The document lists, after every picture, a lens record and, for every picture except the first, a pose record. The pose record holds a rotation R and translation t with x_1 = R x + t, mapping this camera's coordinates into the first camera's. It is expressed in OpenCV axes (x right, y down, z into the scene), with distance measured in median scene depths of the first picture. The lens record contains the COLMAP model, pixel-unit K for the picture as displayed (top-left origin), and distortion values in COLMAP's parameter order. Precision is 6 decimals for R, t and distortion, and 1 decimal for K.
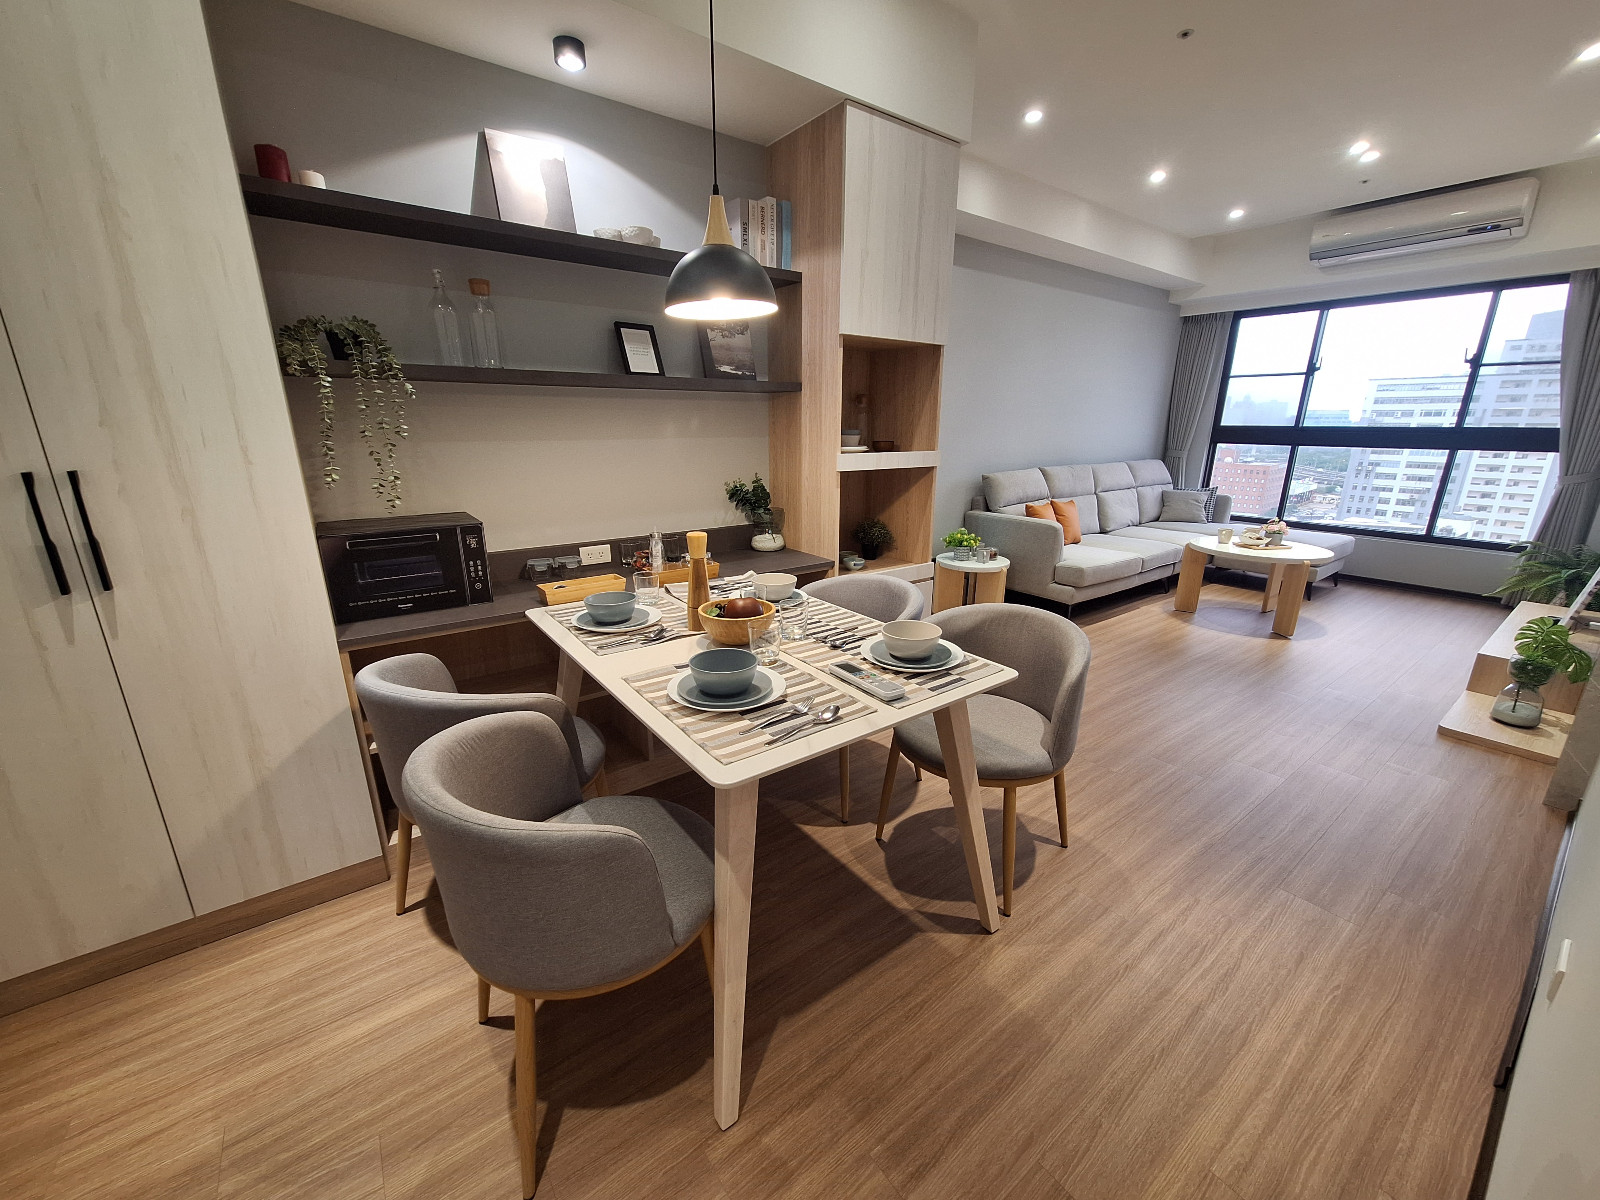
lens RADIAL K [[630.9, 0, 802.1], [0, 630.9, 599.3], [0, 0, 1]] dist [0.001808, 0.000627]
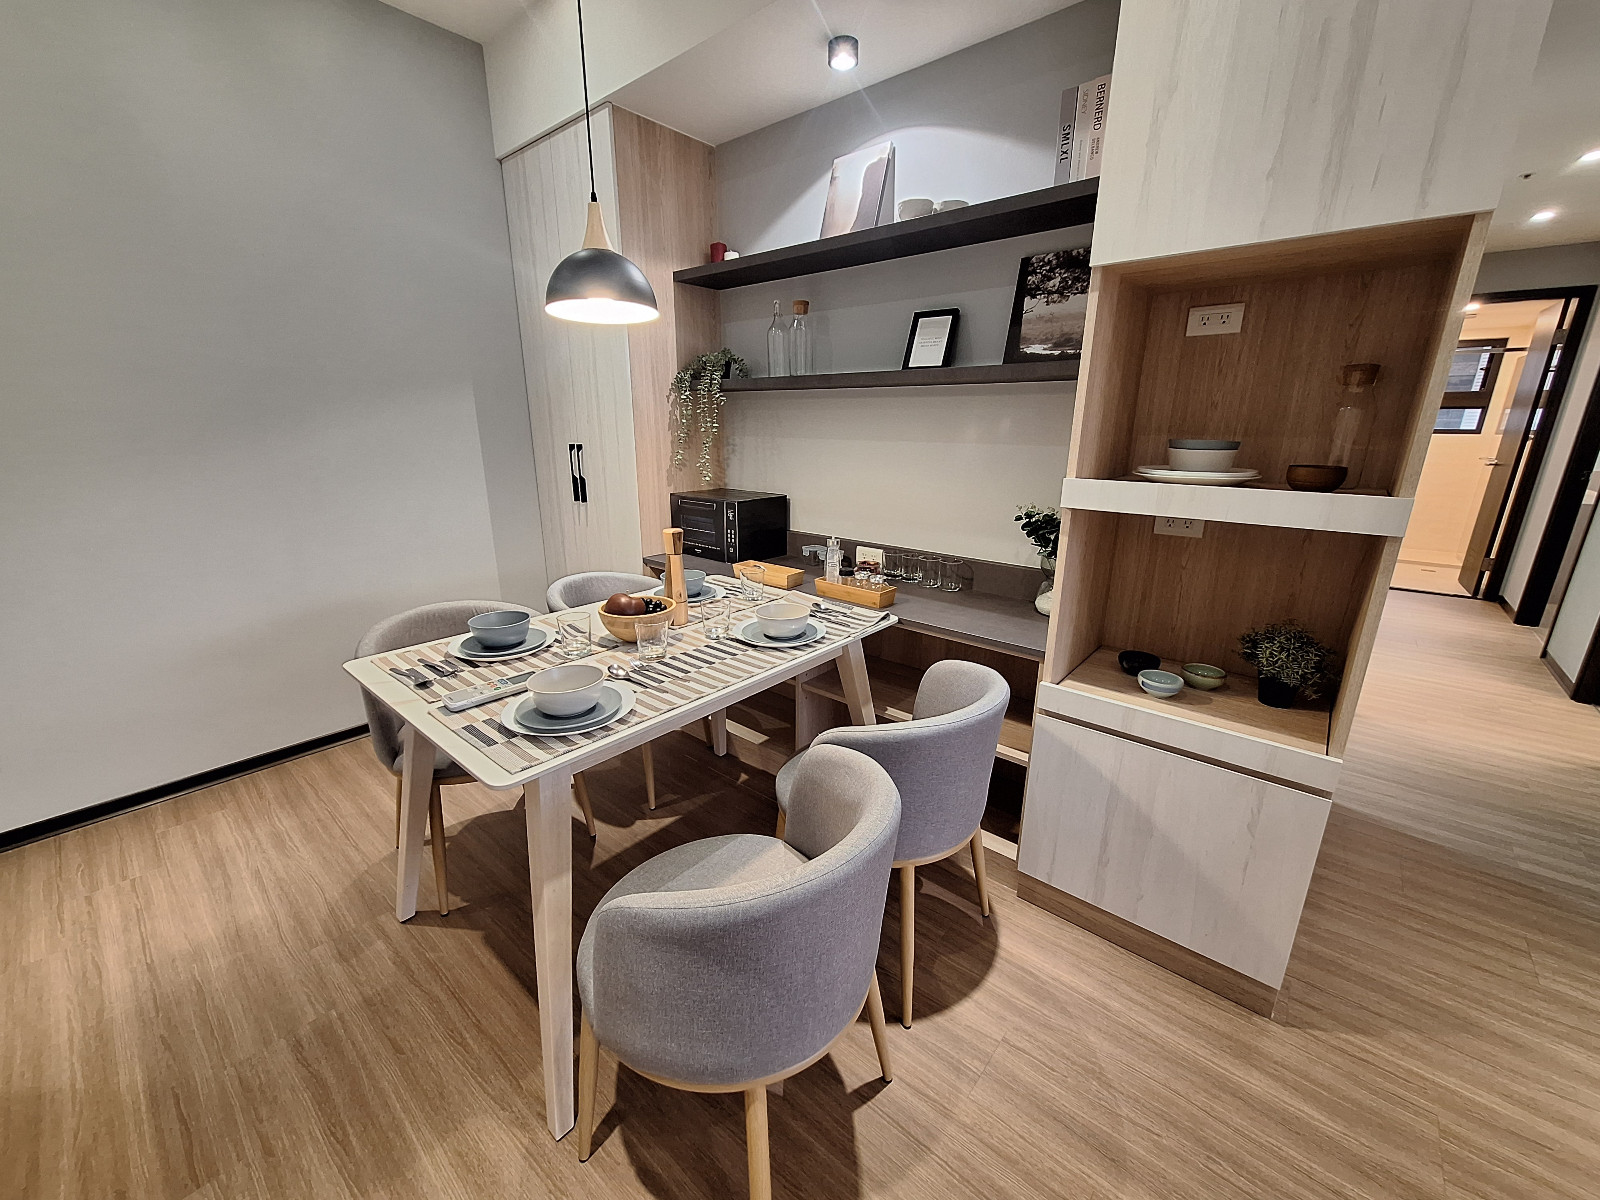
lens RADIAL K [[630.9, 0, 805.2], [0, 630.9, 604.0], [0, 0, 1]] dist [0.001808, 0.000627]
pose [[0.218541, 0.268169, -0.938256, 0.784615], [-0.269492, 0.940691, 0.206094, -0.233446], [0.937877, 0.207813, 0.277849, 0.846113]]
